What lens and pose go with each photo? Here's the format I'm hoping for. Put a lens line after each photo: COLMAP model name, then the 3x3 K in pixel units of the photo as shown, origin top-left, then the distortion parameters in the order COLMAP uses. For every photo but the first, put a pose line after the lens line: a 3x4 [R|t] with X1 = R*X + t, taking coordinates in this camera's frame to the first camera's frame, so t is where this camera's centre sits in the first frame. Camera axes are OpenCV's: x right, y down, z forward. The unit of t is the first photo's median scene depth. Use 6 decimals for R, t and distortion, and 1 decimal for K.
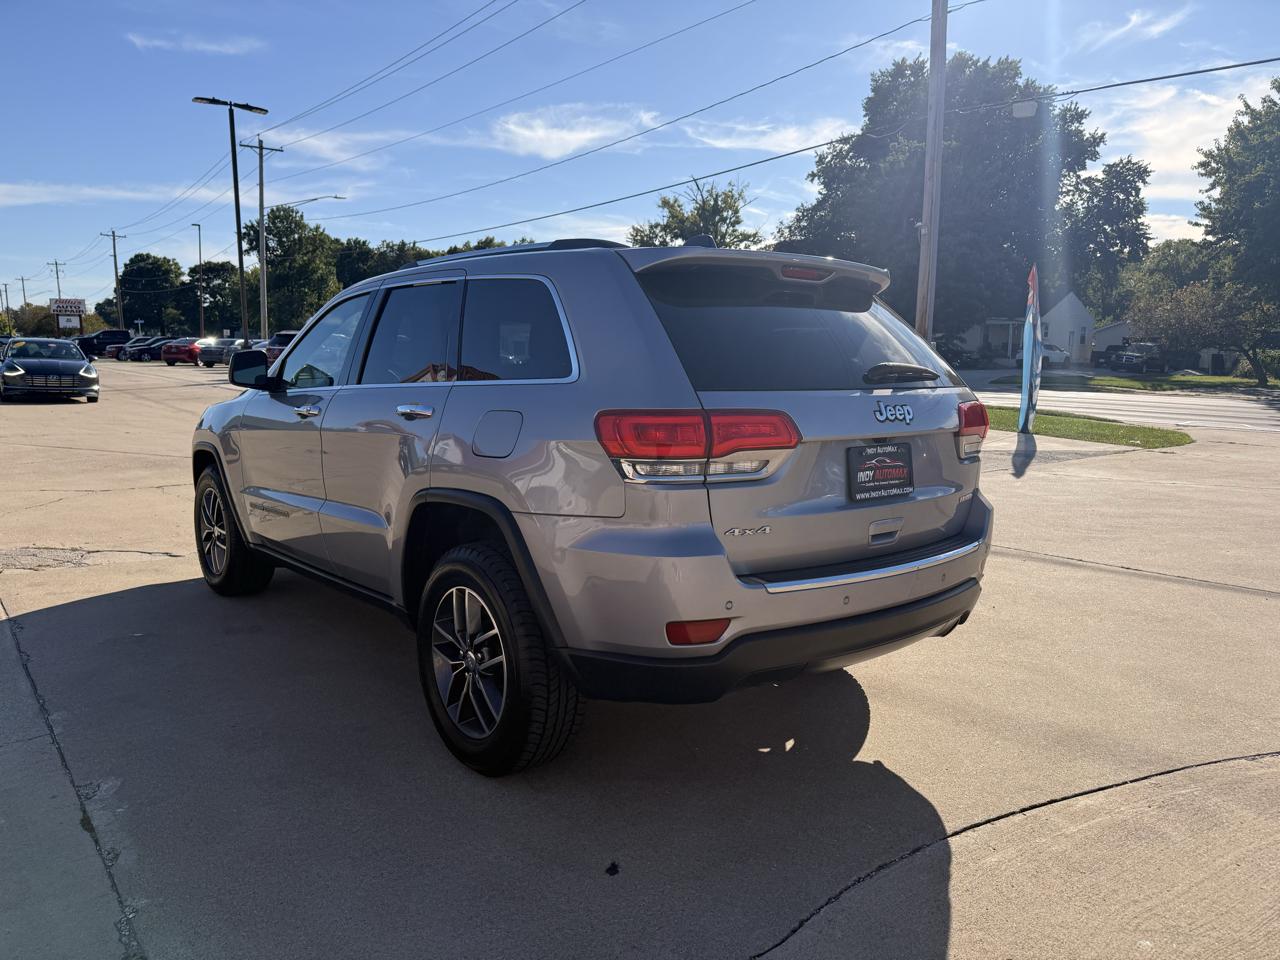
lens RADIAL K [[920.0, 0, 648.3], [0, 920.0, 479.7], [0, 0, 1]] dist [0.038450, -0.048317]
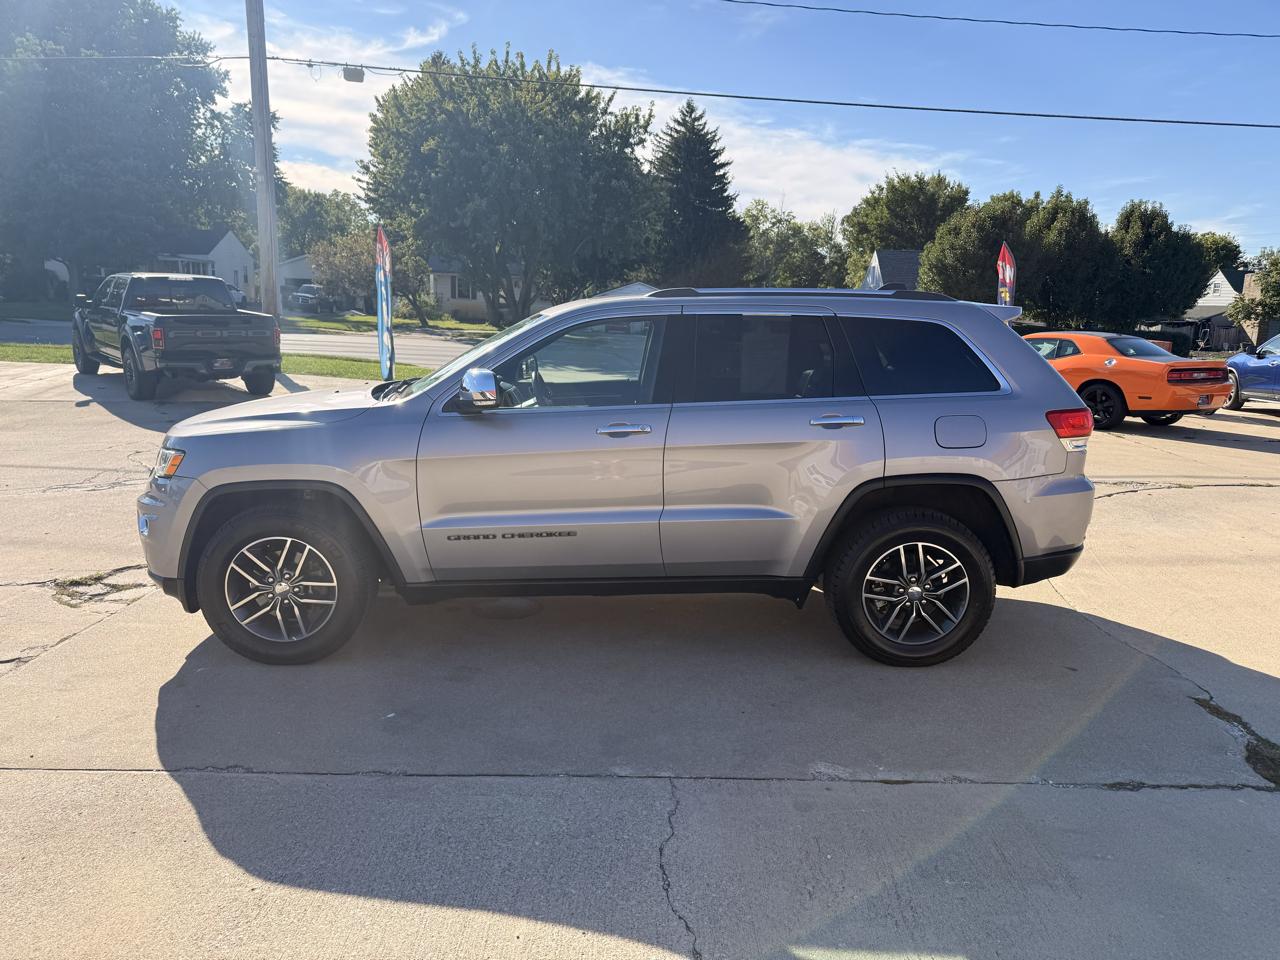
lens RADIAL K [[914.3, 0, 643.8], [0, 914.3, 496.6], [0, 0, 1]] dist [0.033522, -0.053046]
pose [[0.607409, -0.158900, 0.778335, -0.293227], [0.087786, 0.987216, 0.133036, -0.033572], [-0.789524, -0.012480, 0.613593, 0.089643]]
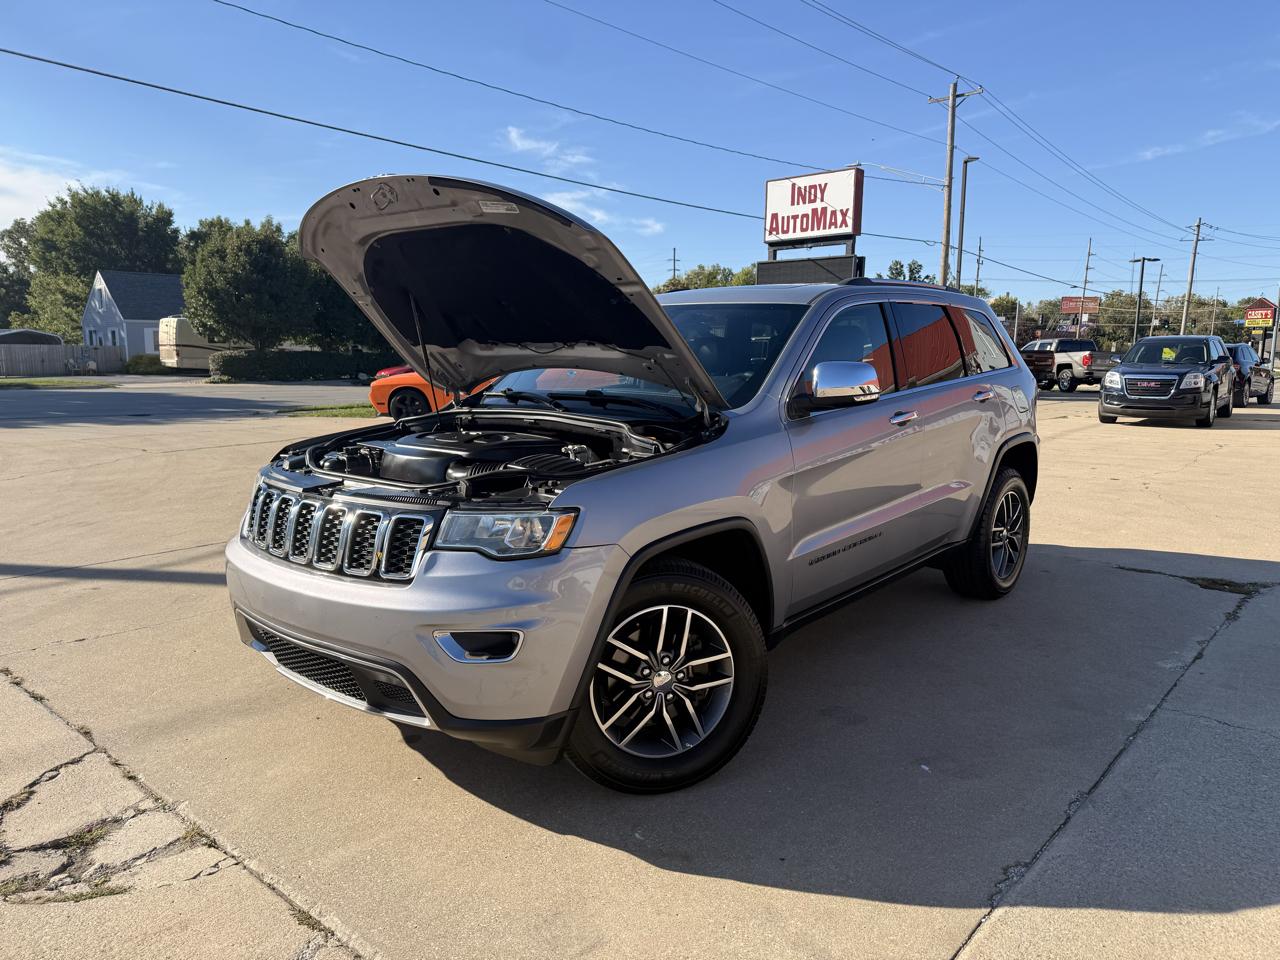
lens RADIAL K [[917.7, 0, 645.8], [0, 917.7, 499.0], [0, 0, 1]] dist [0.035714, -0.059216]
pose [[-0.184117, -0.171564, 0.967815, -0.329558], [0.122711, 0.972933, 0.195816, -0.054748], [-0.975214, 0.154815, -0.158080, 0.367343]]
